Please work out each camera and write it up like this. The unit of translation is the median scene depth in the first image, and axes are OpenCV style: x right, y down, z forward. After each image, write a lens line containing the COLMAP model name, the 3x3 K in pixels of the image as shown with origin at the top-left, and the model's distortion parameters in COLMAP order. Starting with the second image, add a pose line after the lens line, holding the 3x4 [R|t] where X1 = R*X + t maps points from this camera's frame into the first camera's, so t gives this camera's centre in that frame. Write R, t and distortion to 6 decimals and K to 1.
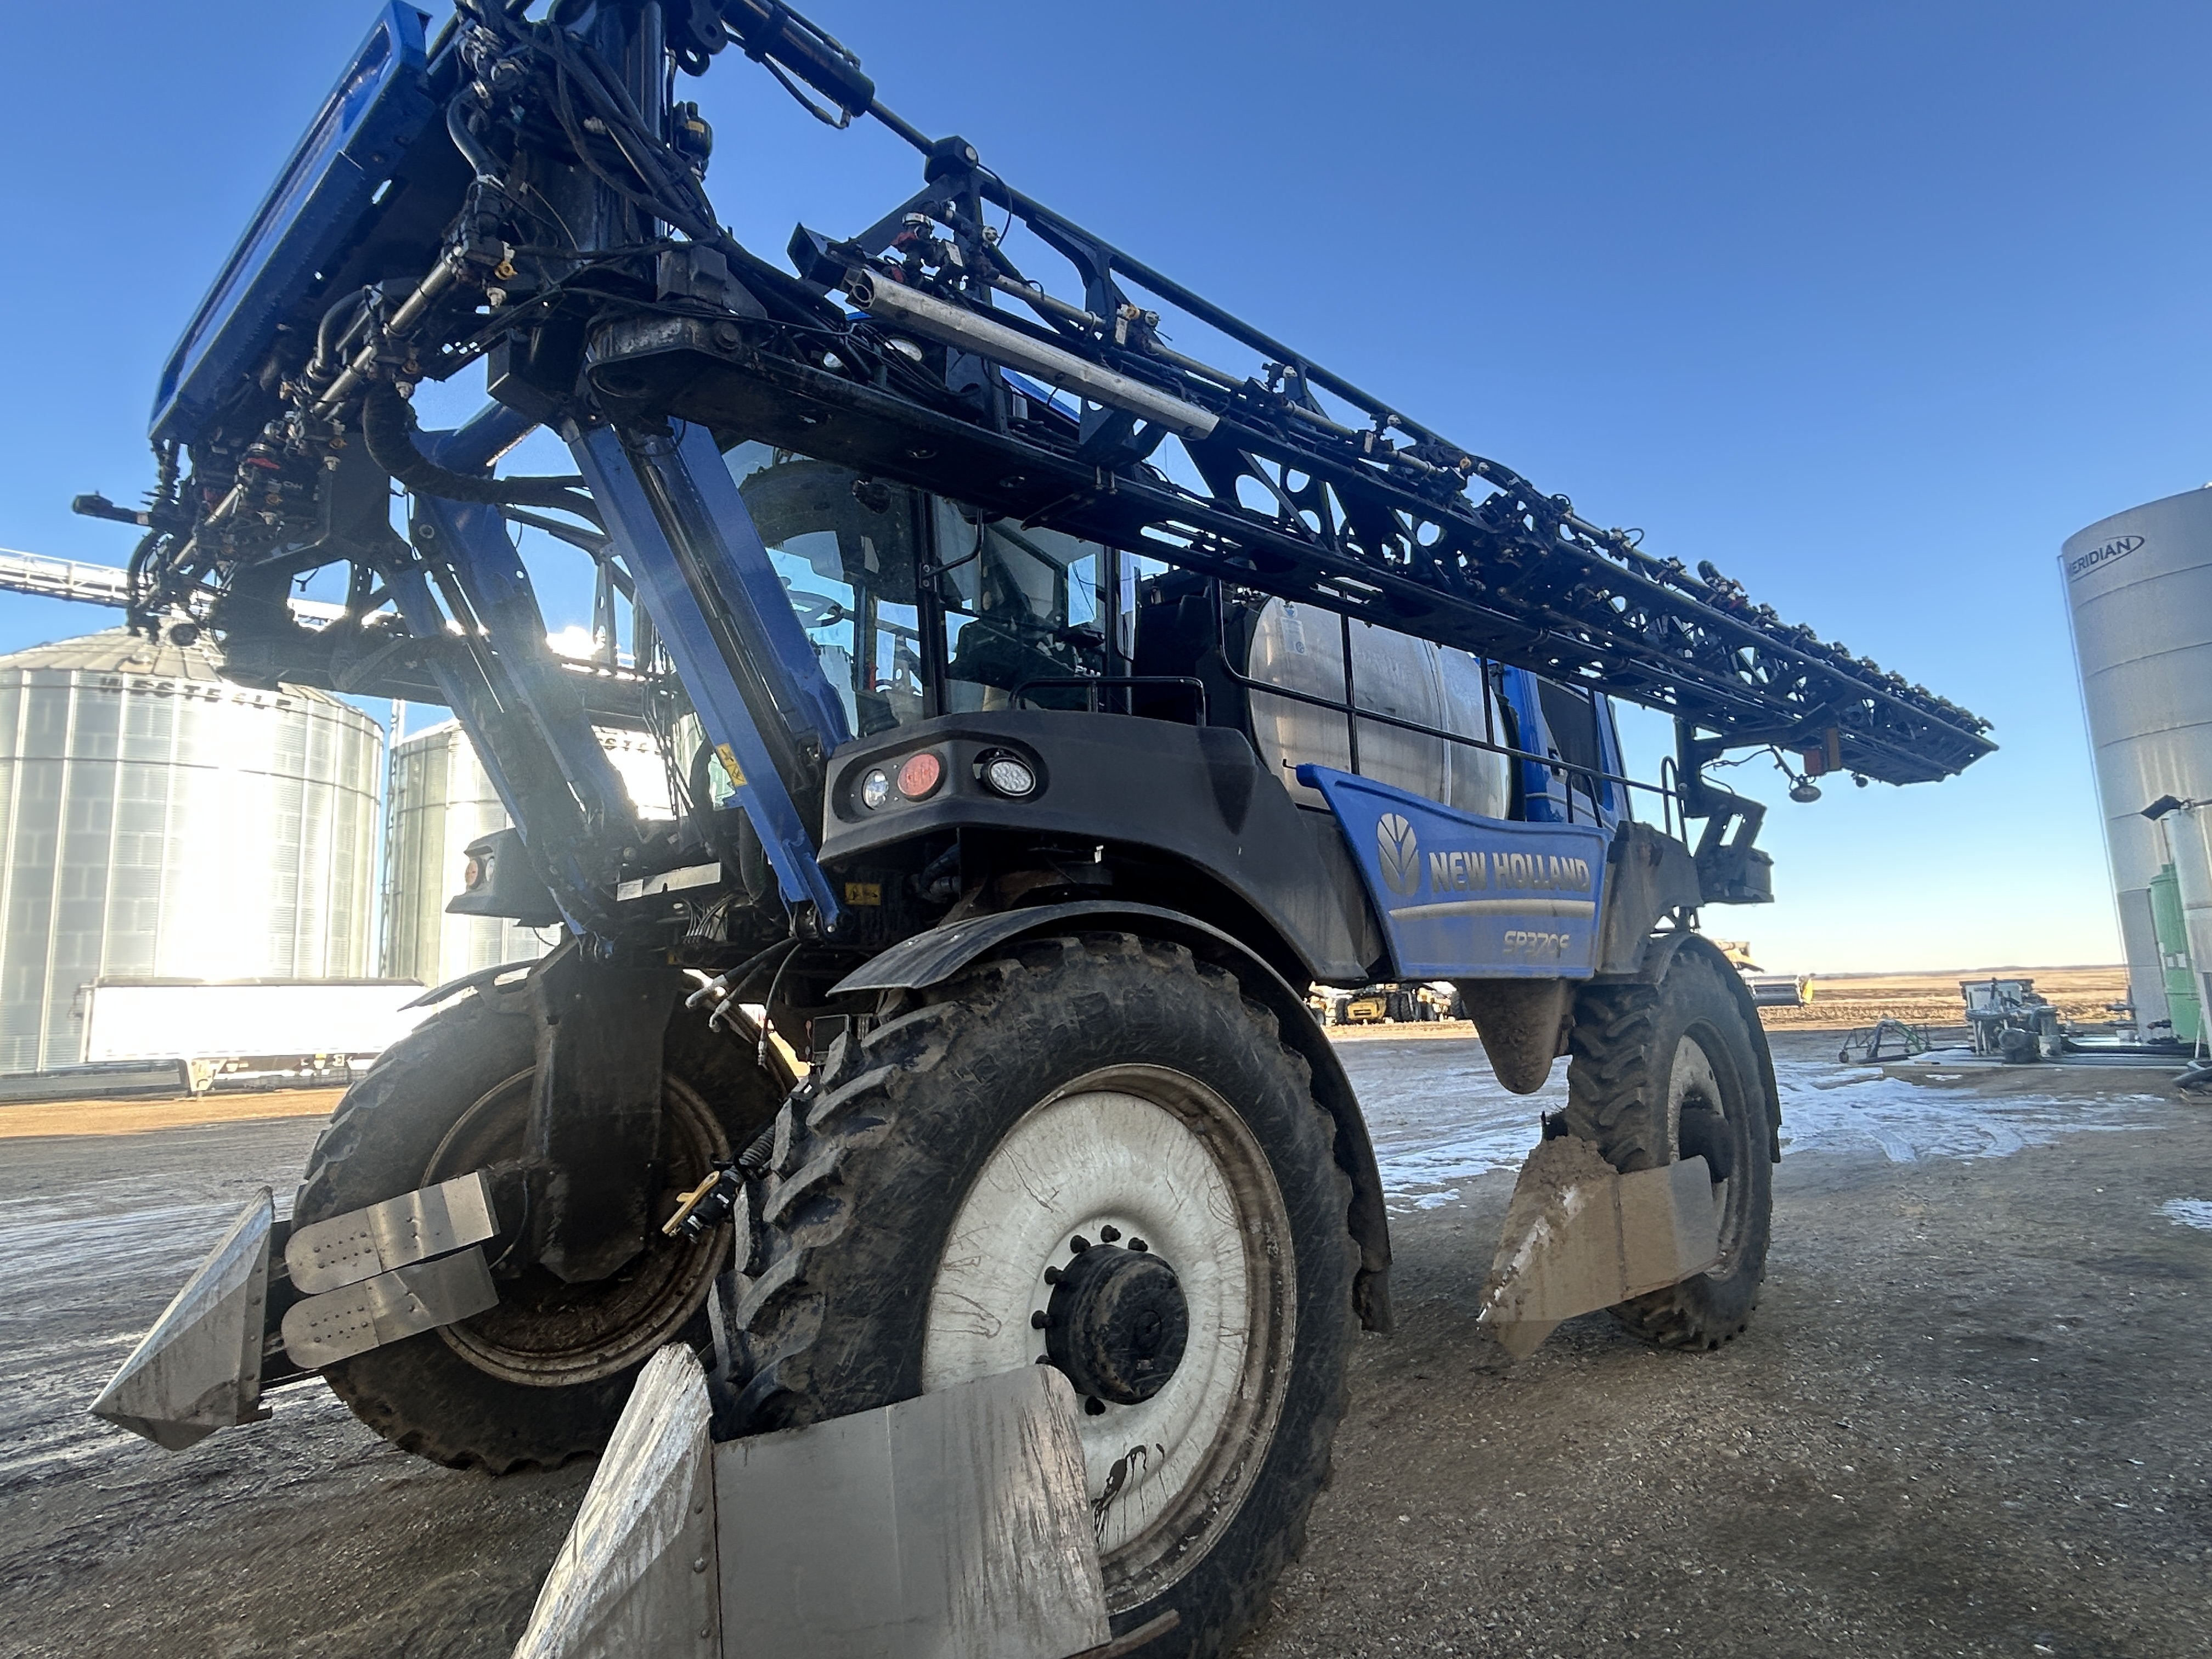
lens RADIAL K [[1265.5, 0, 1114.9], [0, 1265.5, 807.1], [0, 0, 1]] dist [-0.022403, 0.000386]
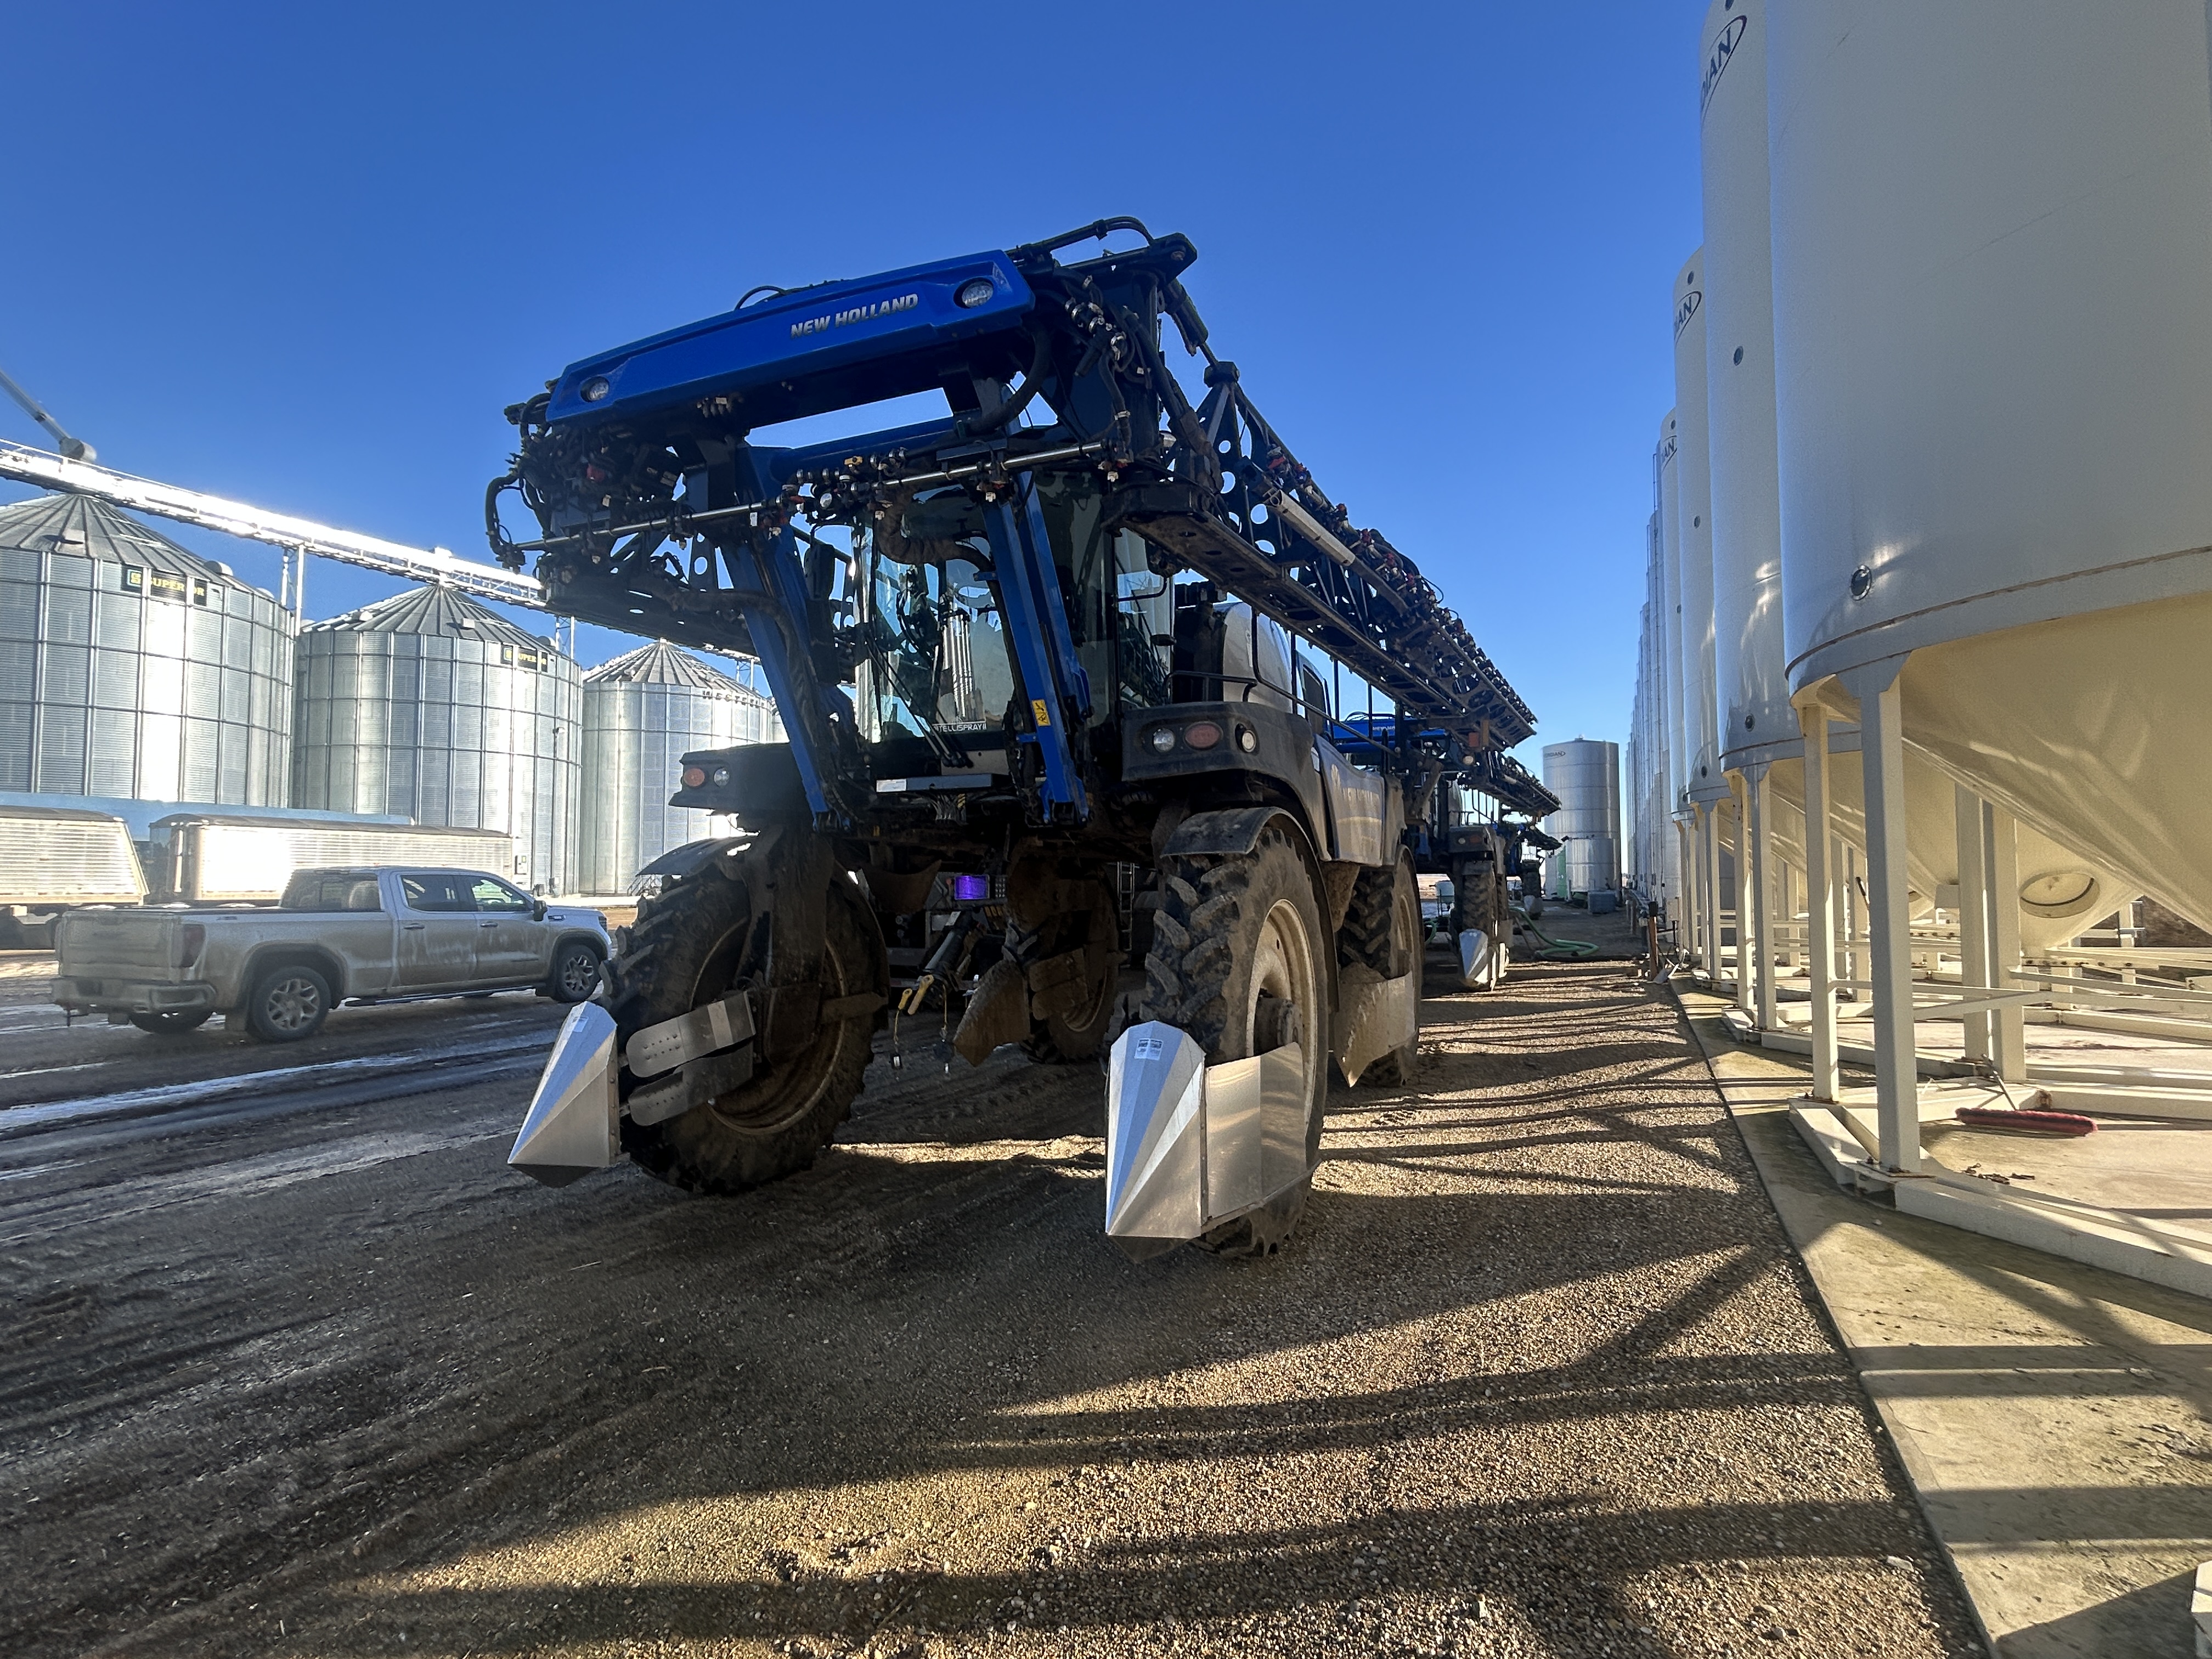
lens RADIAL K [[1089.2, 0, 1094.4], [0, 1089.2, 809.8], [0, 0, 1]] dist [0.004609, 0.000680]
pose [[0.946296, 0.046933, 0.319877, -0.440223], [-0.072640, 0.994975, 0.068908, -0.008840], [-0.315036, -0.088444, 0.944950, -0.231727]]
